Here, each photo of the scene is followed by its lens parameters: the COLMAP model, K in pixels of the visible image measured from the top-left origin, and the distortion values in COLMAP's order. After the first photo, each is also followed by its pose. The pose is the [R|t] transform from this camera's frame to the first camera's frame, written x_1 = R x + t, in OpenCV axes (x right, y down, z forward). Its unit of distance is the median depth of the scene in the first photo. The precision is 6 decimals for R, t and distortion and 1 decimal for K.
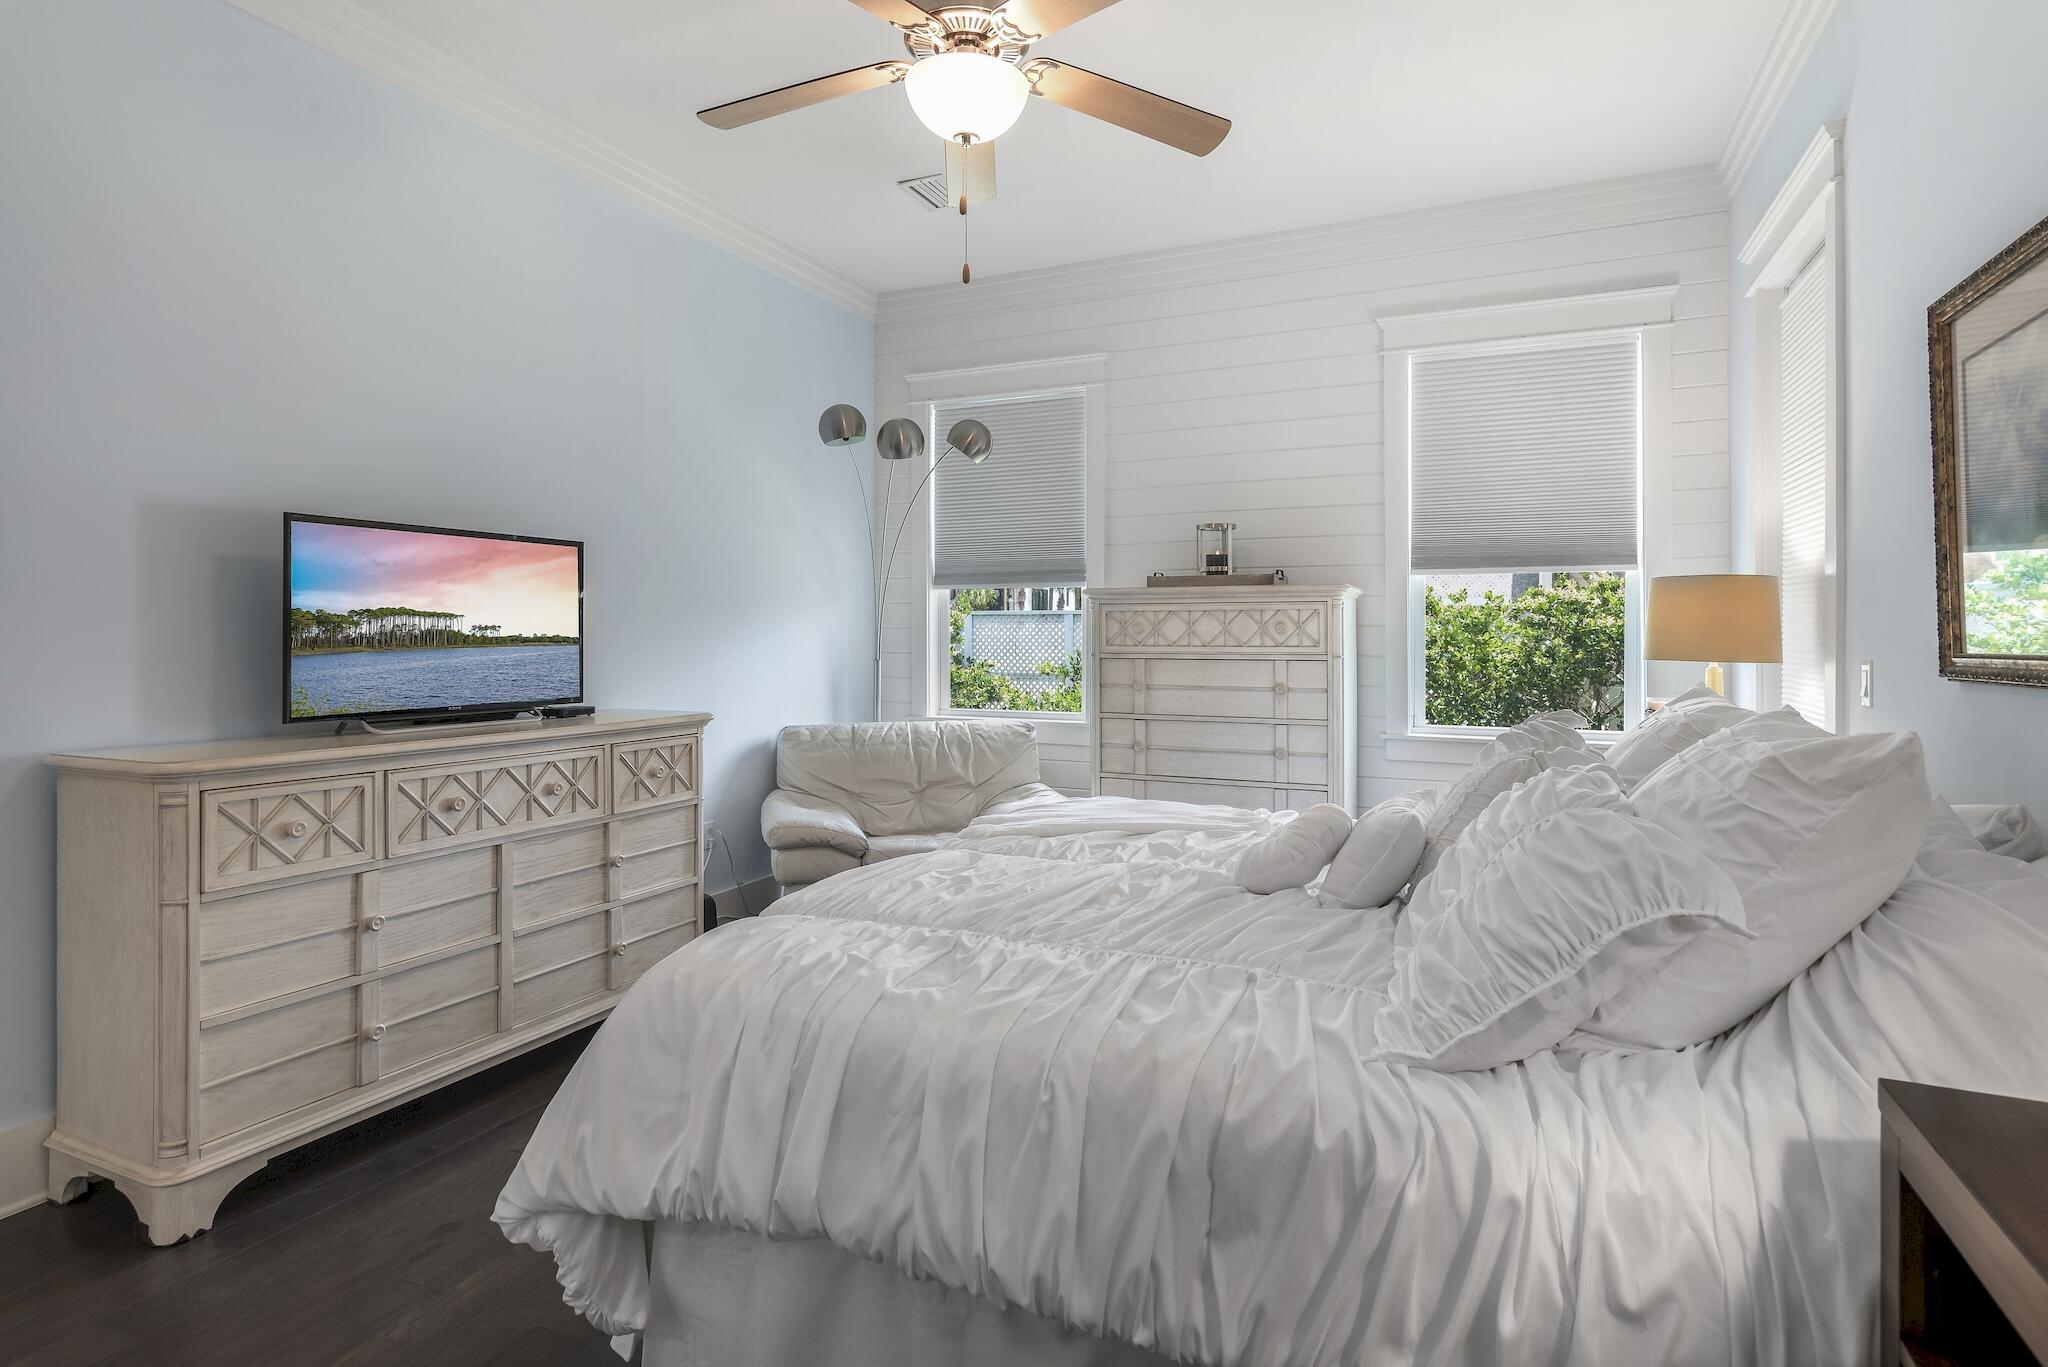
lens RADIAL K [[1026.0, 0, 961.7], [0, 1026.0, 630.6], [0, 0, 1]] dist [0.002129, 0.003327]
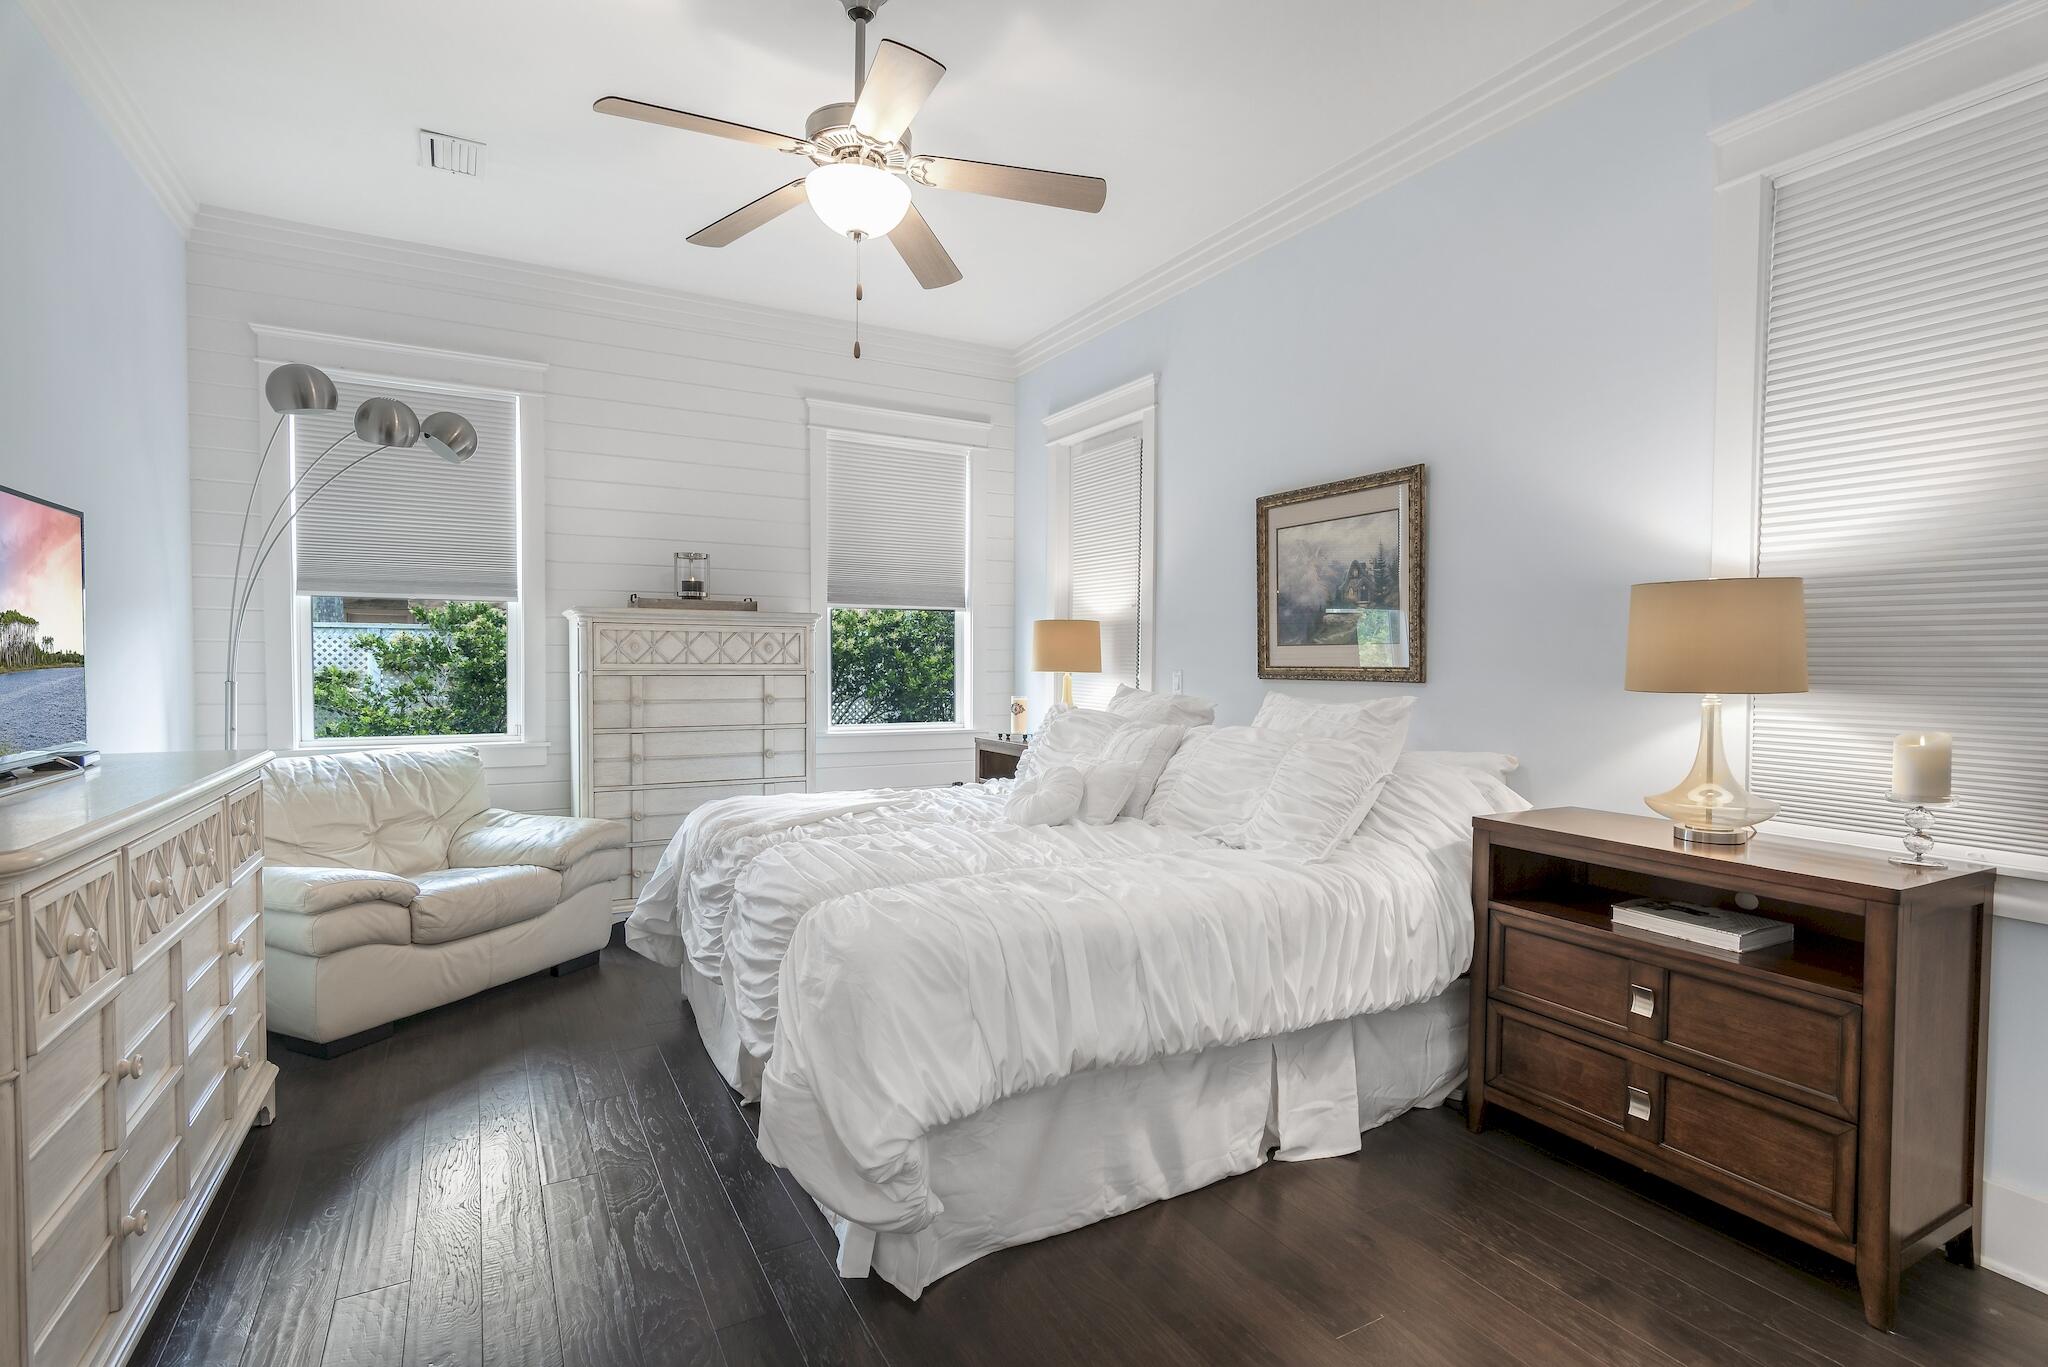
lens RADIAL K [[1026.0, 0, 973.4], [0, 1026.0, 681.6], [0, 0, 1]] dist [0.002129, 0.003327]
pose [[0.603453, -0.015557, 0.797247, -0.588500], [-0.010131, 0.999579, 0.027173, 0.001856], [-0.797334, -0.024475, 0.603042, 0.112124]]
